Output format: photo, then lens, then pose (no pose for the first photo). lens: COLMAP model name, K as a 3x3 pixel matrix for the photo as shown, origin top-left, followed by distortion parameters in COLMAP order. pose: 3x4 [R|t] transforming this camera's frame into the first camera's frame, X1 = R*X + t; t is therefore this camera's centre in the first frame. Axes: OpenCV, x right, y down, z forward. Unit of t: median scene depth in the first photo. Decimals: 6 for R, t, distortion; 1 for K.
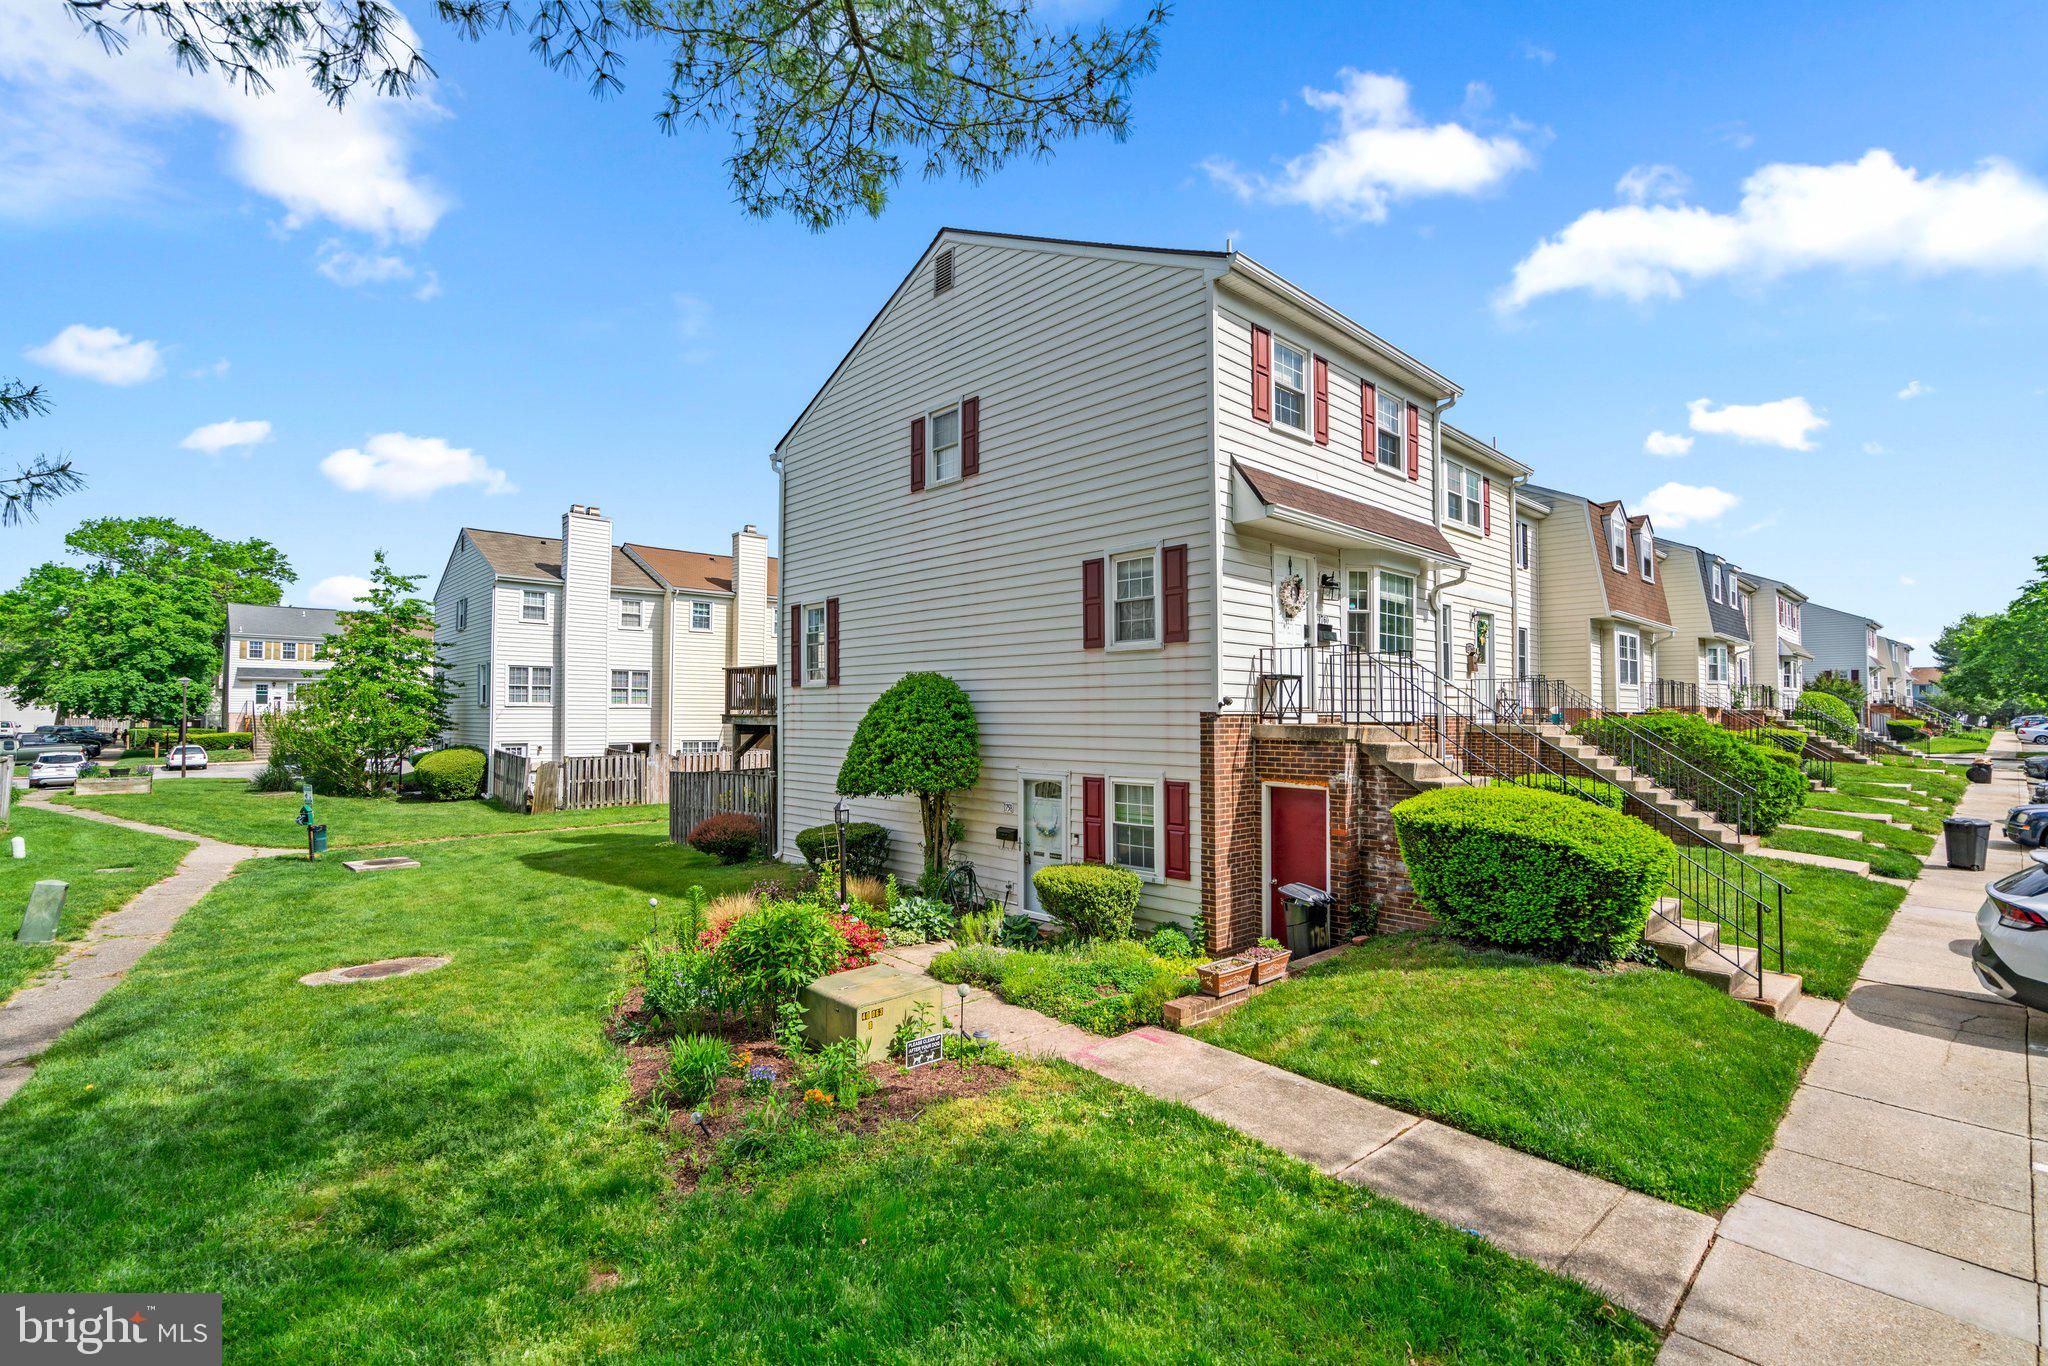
lens RADIAL K [[929.3, 0, 1016.0], [0, 929.3, 681.4], [0, 0, 1]] dist [0.005317, 0.000579]
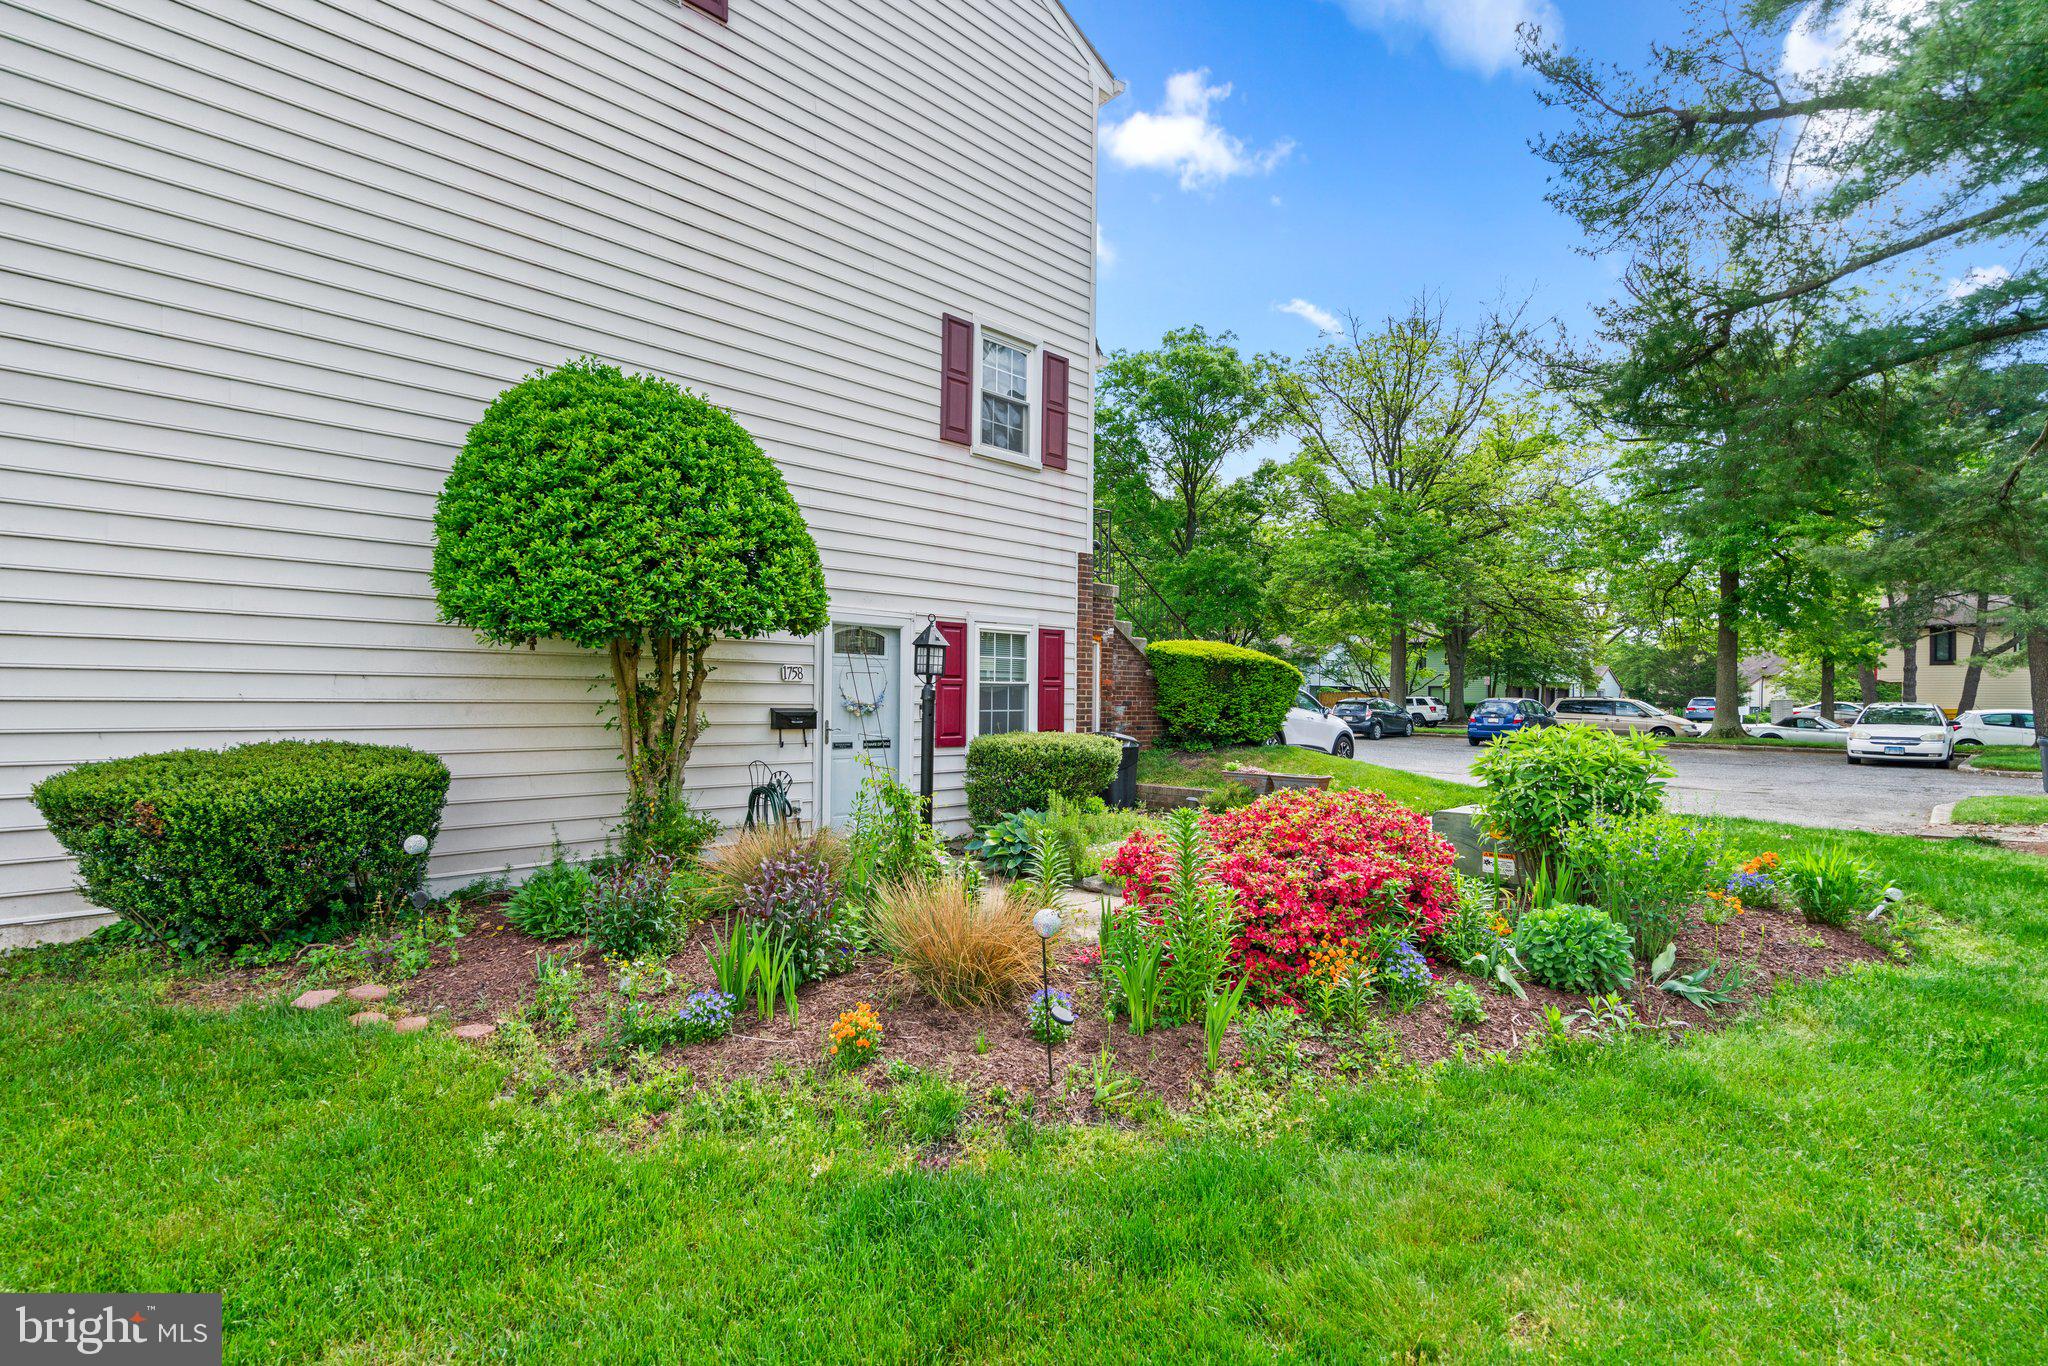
lens RADIAL K [[933.6, 0, 1016.1], [0, 933.6, 690.1], [0, 0, 1]] dist [-0.000283, 0.000333]
pose [[-0.005088, 0.012816, 0.999905, -0.630888], [-0.042509, 0.999011, -0.013021, 0.161433], [-0.999083, -0.042571, -0.004538, 0.945335]]
